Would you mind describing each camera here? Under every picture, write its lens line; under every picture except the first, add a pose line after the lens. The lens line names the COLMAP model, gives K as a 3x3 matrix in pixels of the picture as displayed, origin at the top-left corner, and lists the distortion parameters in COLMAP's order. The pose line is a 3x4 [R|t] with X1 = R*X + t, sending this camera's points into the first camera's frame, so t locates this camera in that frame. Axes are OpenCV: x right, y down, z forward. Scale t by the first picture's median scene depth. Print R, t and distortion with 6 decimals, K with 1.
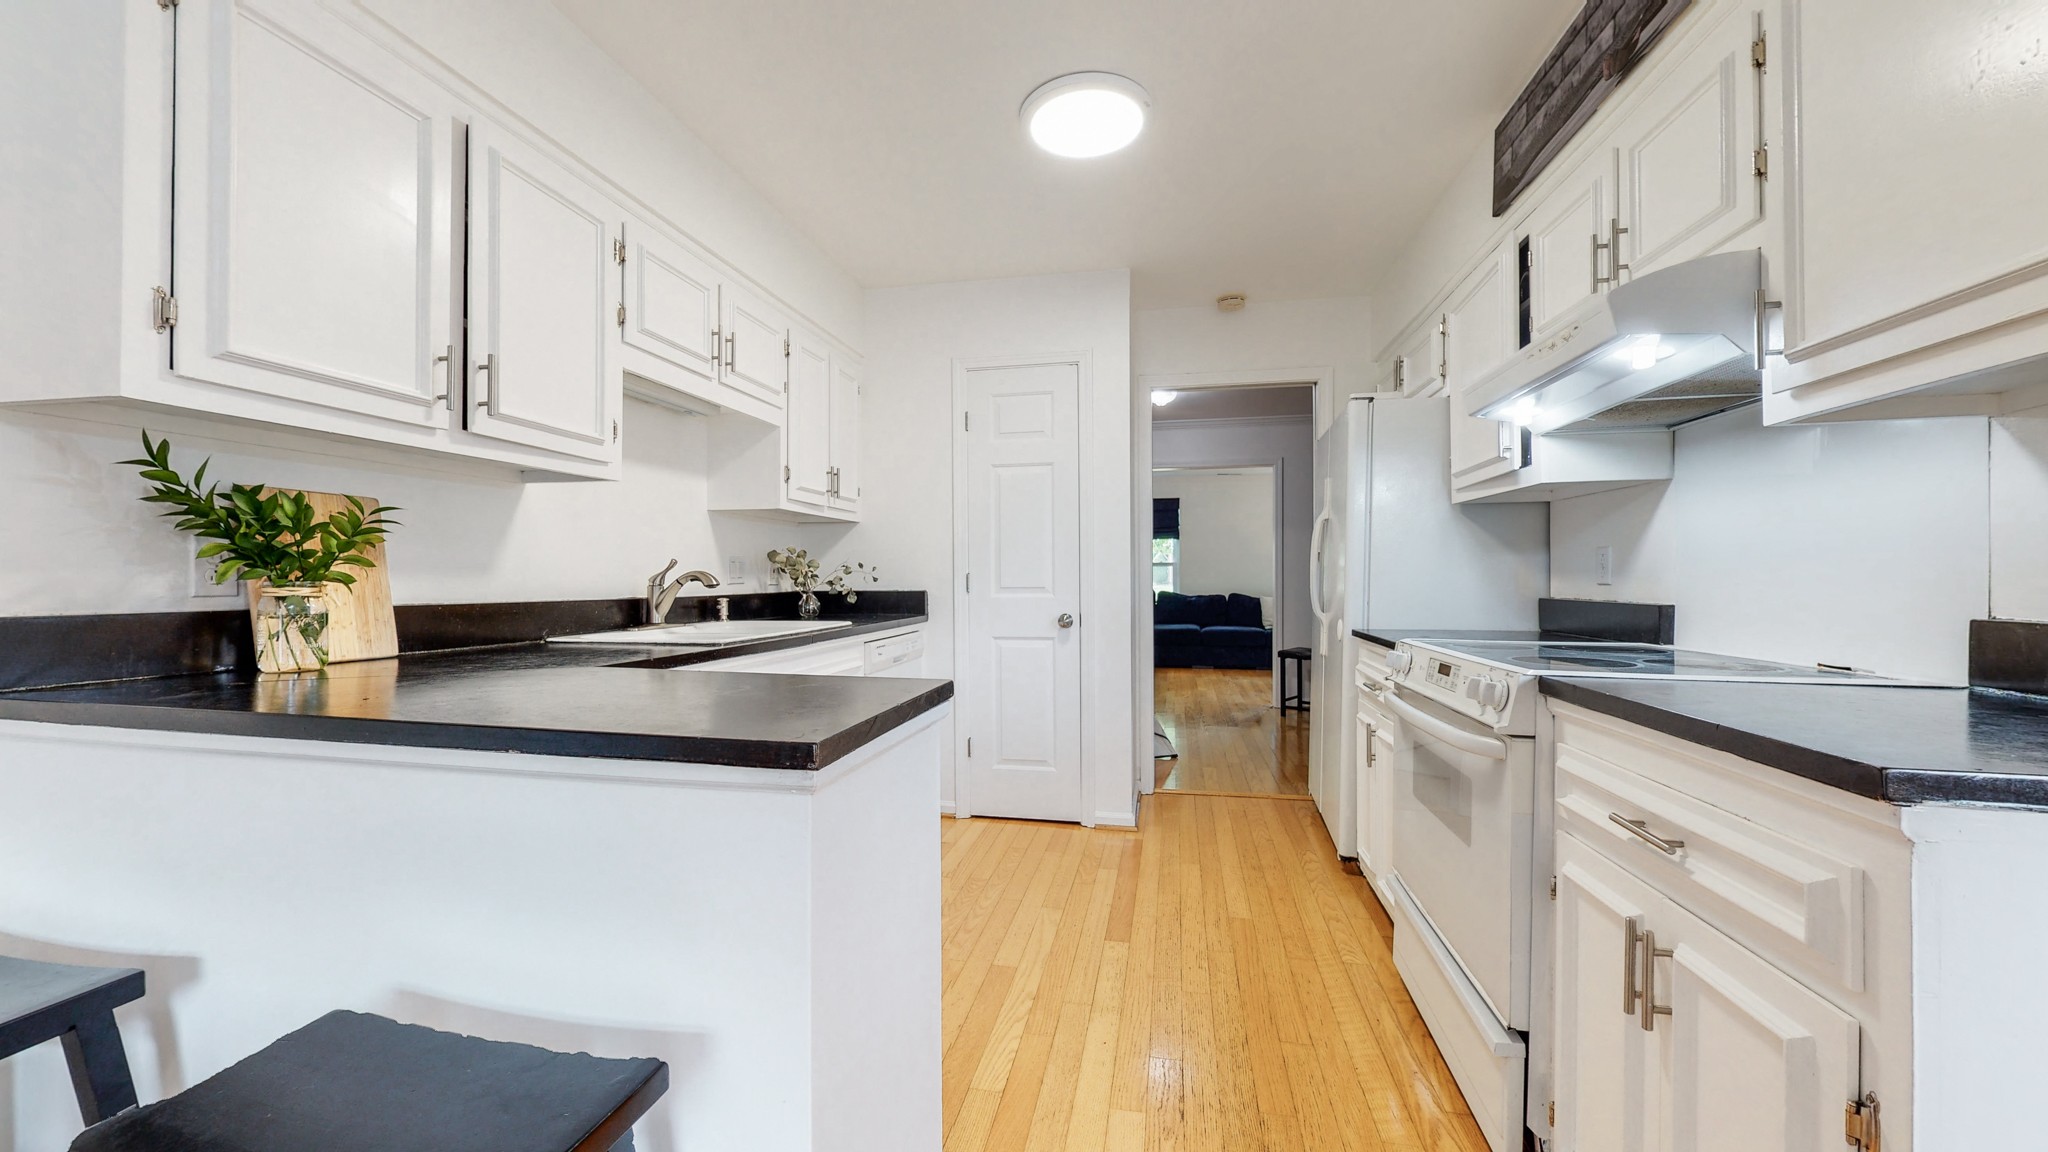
lens RADIAL K [[745.9, 0, 1013.8], [0, 745.9, 575.1], [0, 0, 1]] dist [0.006531, -0.000278]
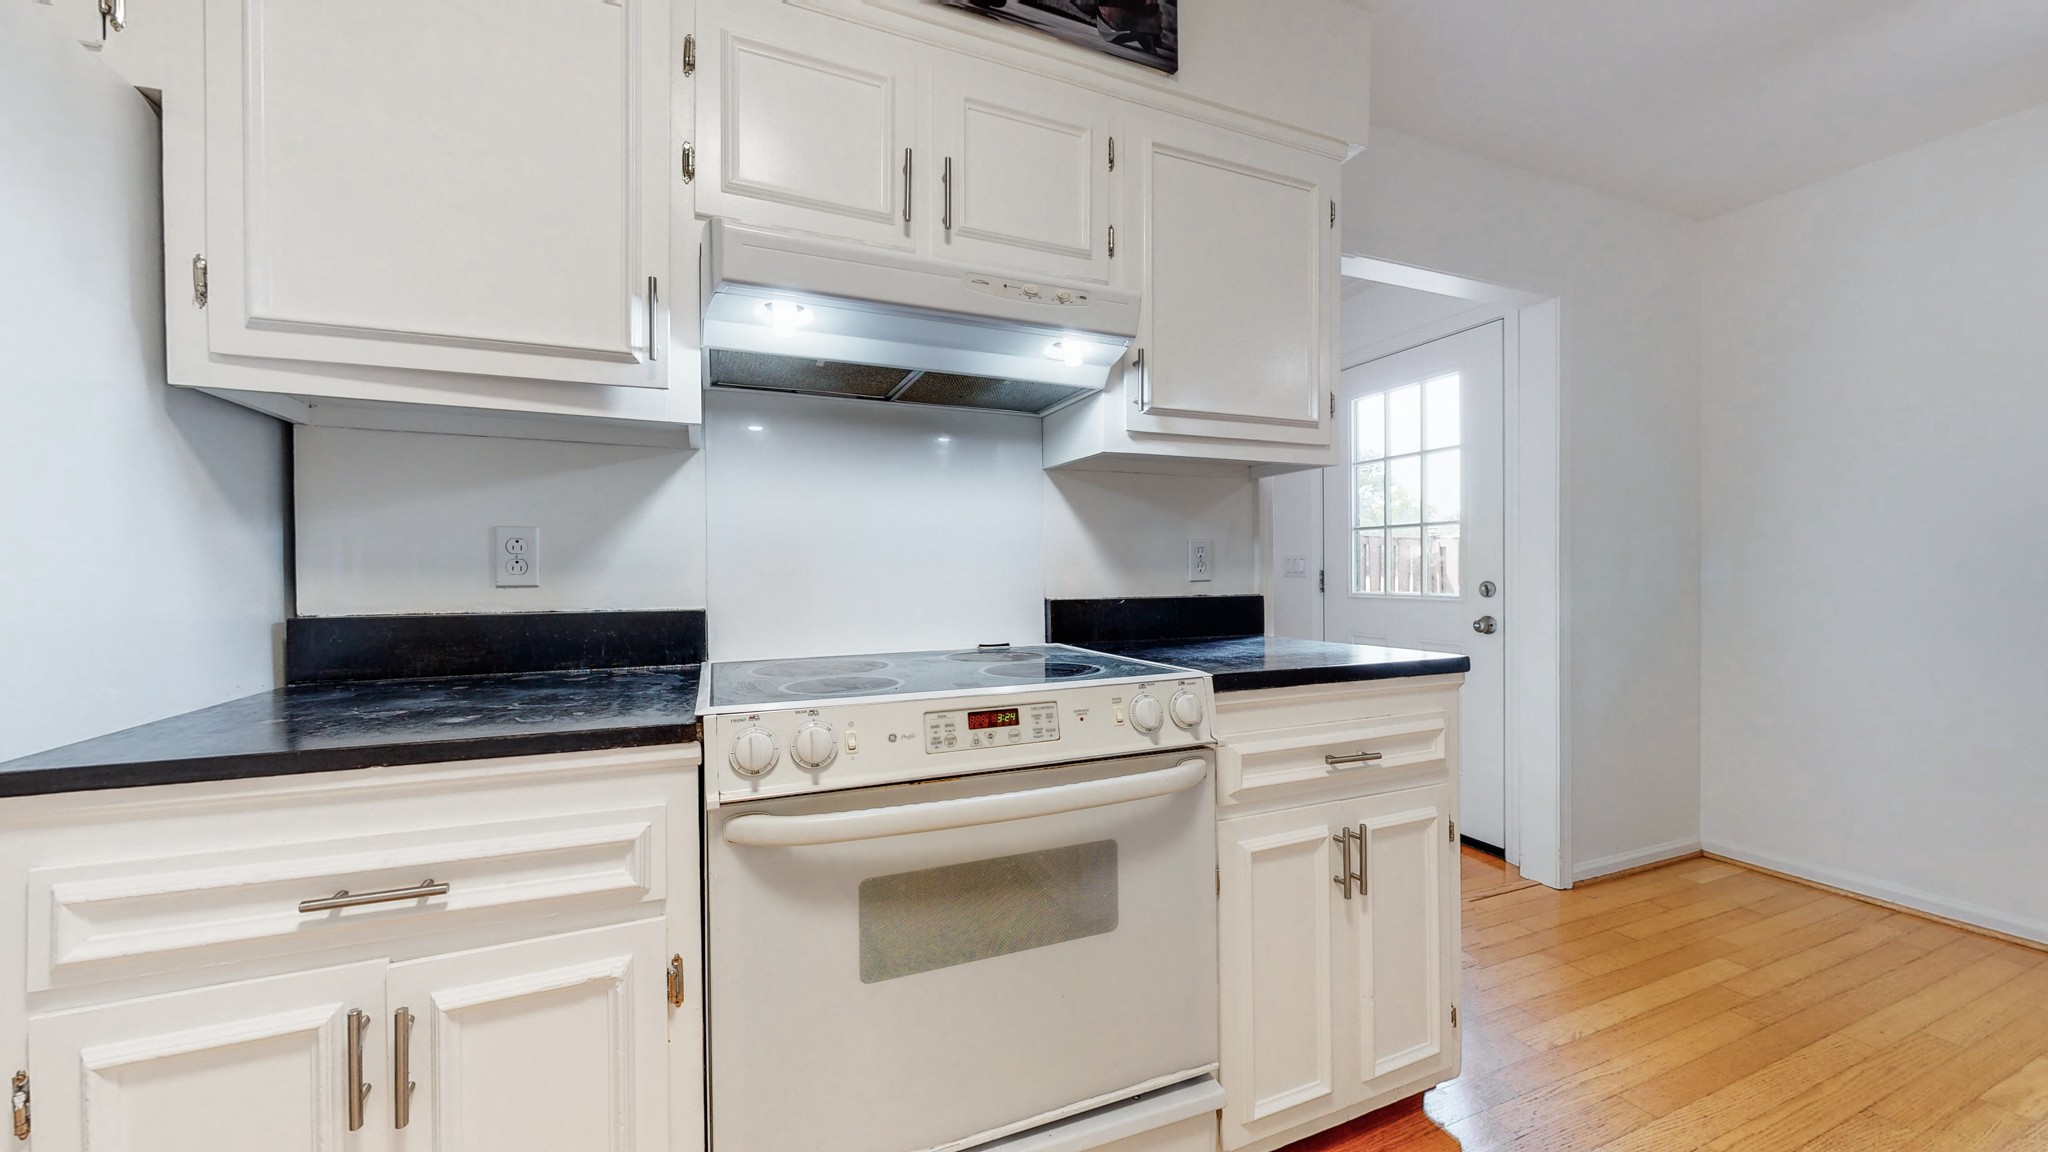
lens RADIAL K [[745.9, 0, 1020.9], [0, 745.9, 583.0], [0, 0, 1]] dist [0.006531, -0.000278]
pose [[-0.571573, -0.010552, 0.820483, 0.030509], [0.000239, 0.999915, 0.013026, 0.001359], [-0.820551, 0.007642, -0.571522, 1.106133]]
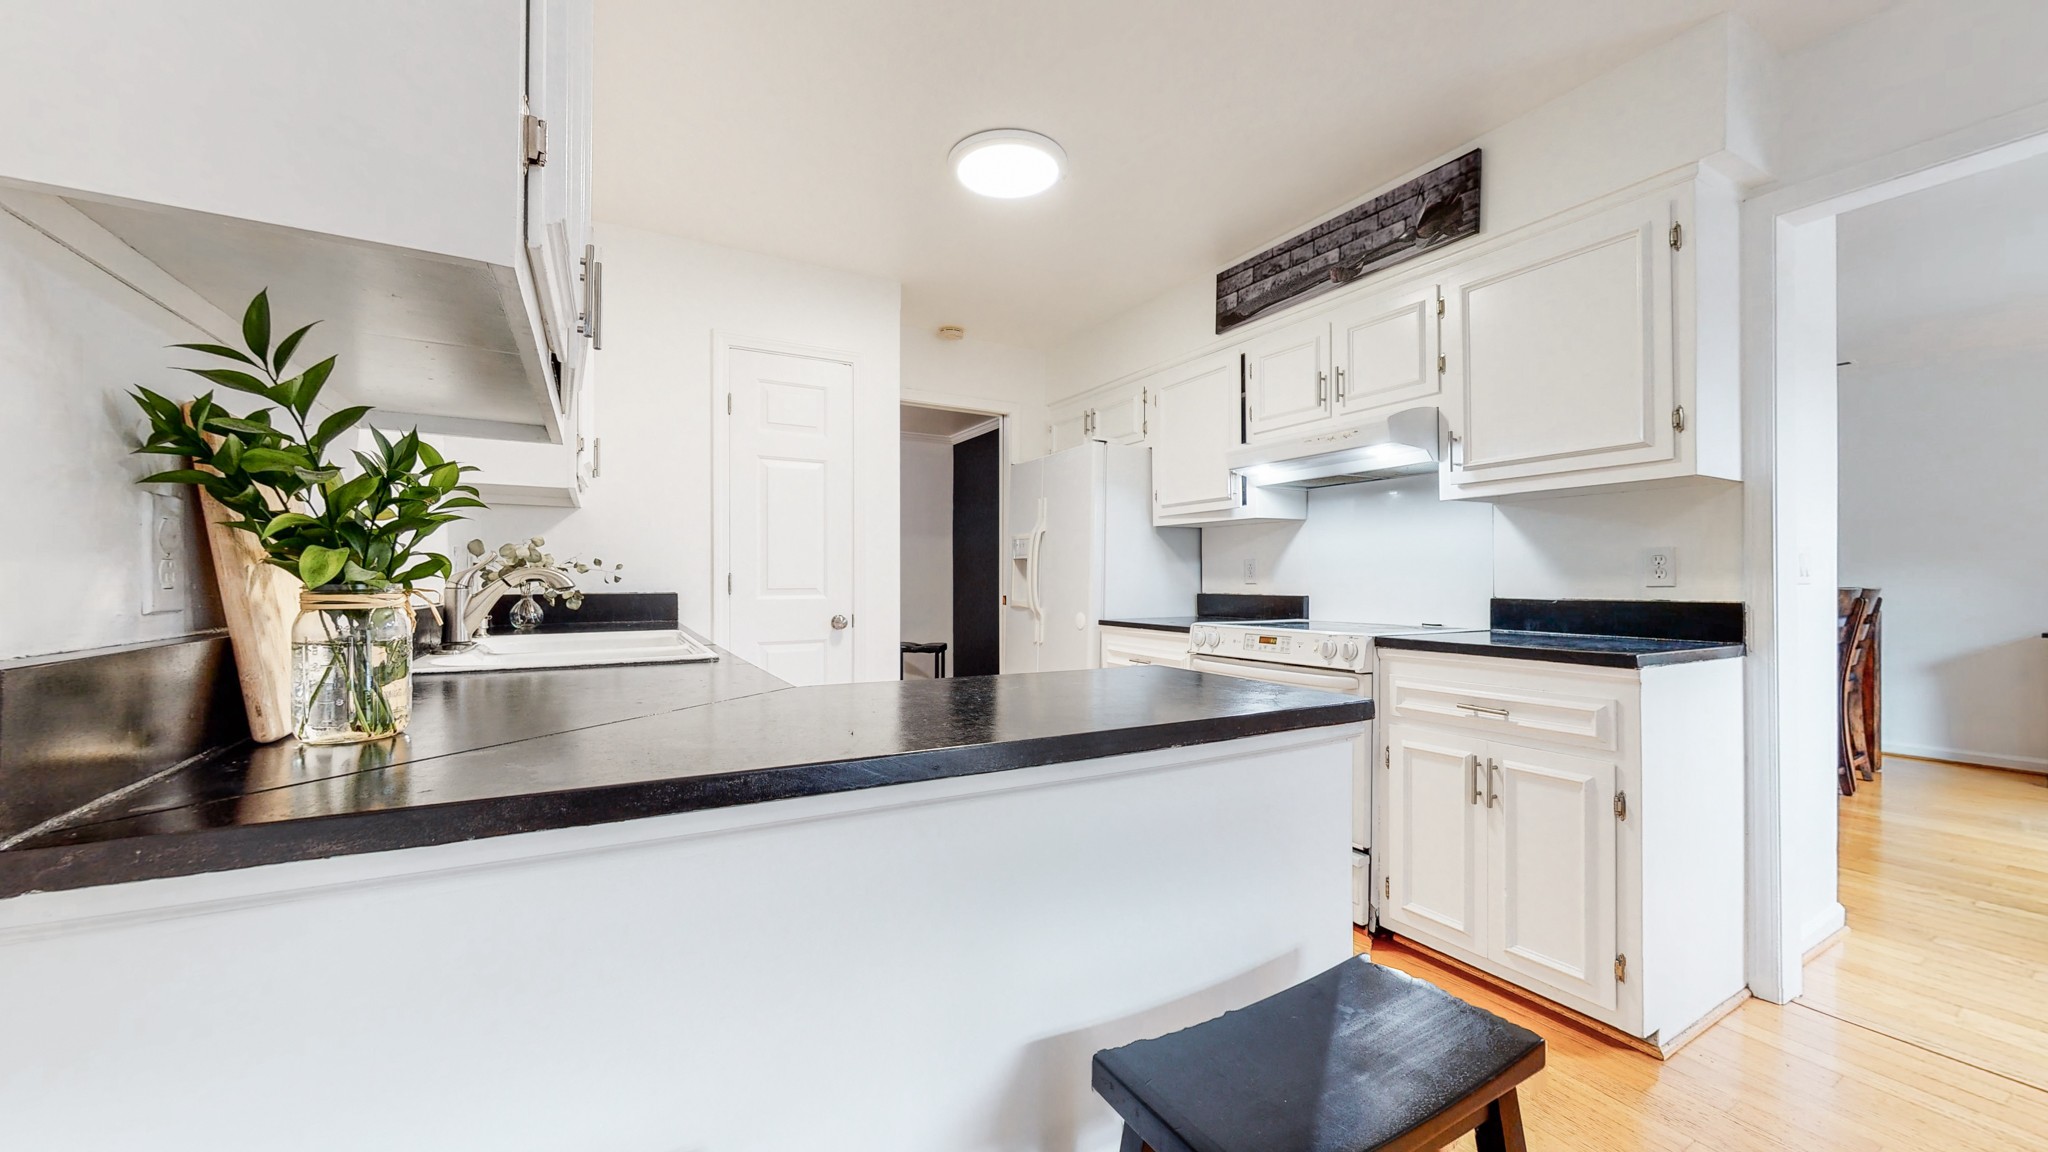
lens RADIAL K [[745.9, 0, 1021.2], [0, 745.9, 577.4], [0, 0, 1]] dist [0.006531, -0.000278]
pose [[0.749776, 0.004724, 0.661675, -0.652280], [-0.004414, 0.999988, -0.002139, 0.004812], [-0.661677, -0.001317, 0.749787, 0.164075]]
